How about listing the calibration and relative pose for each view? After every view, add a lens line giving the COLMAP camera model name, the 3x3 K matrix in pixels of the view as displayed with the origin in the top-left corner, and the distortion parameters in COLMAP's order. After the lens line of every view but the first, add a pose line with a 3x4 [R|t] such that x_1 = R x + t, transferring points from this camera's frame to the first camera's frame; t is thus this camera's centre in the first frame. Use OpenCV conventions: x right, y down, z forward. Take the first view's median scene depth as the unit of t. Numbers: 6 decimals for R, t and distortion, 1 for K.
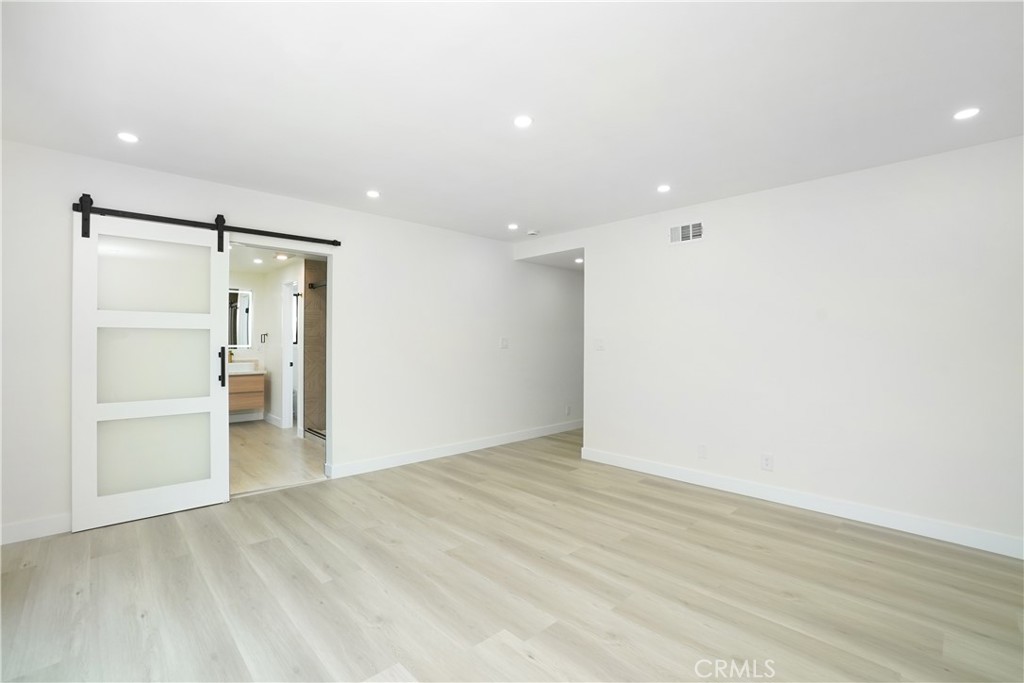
lens RADIAL K [[459.3, 0, 512.0], [0, 459.3, 341.5], [0, 0, 1]] dist [-0.000421, 0.000347]
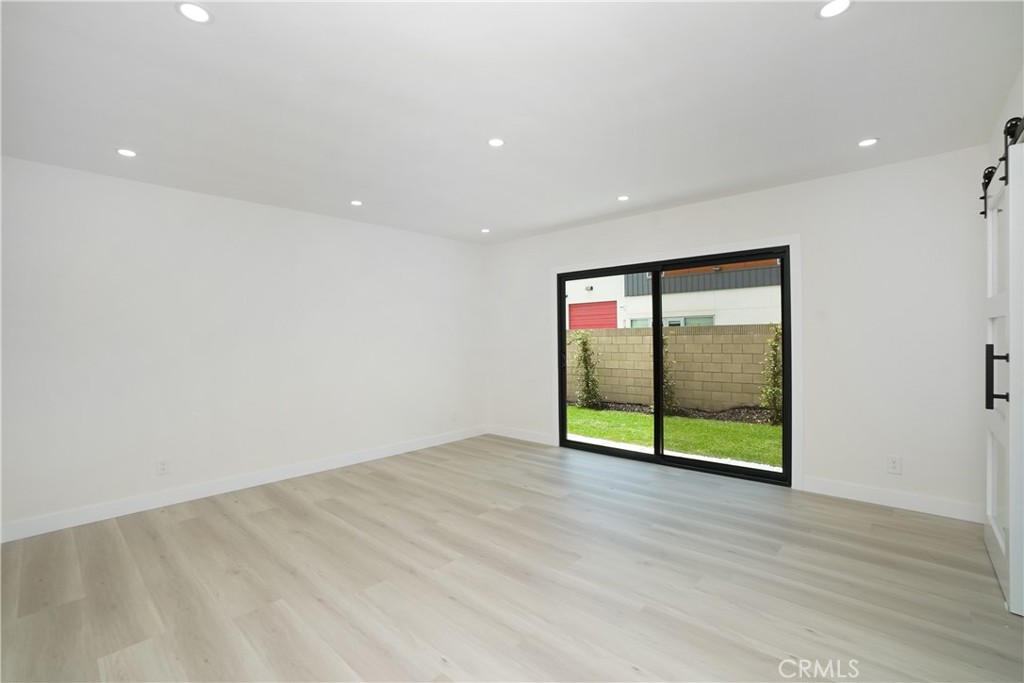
lens RADIAL K [[459.3, 0, 512.0], [0, 459.3, 341.5], [0, 0, 1]] dist [-0.000421, 0.000347]
pose [[-0.997414, 0.006573, -0.071575, 0.069179], [0.005765, 0.999917, 0.011495, -0.006276], [0.071645, 0.011053, -0.997369, 2.013642]]
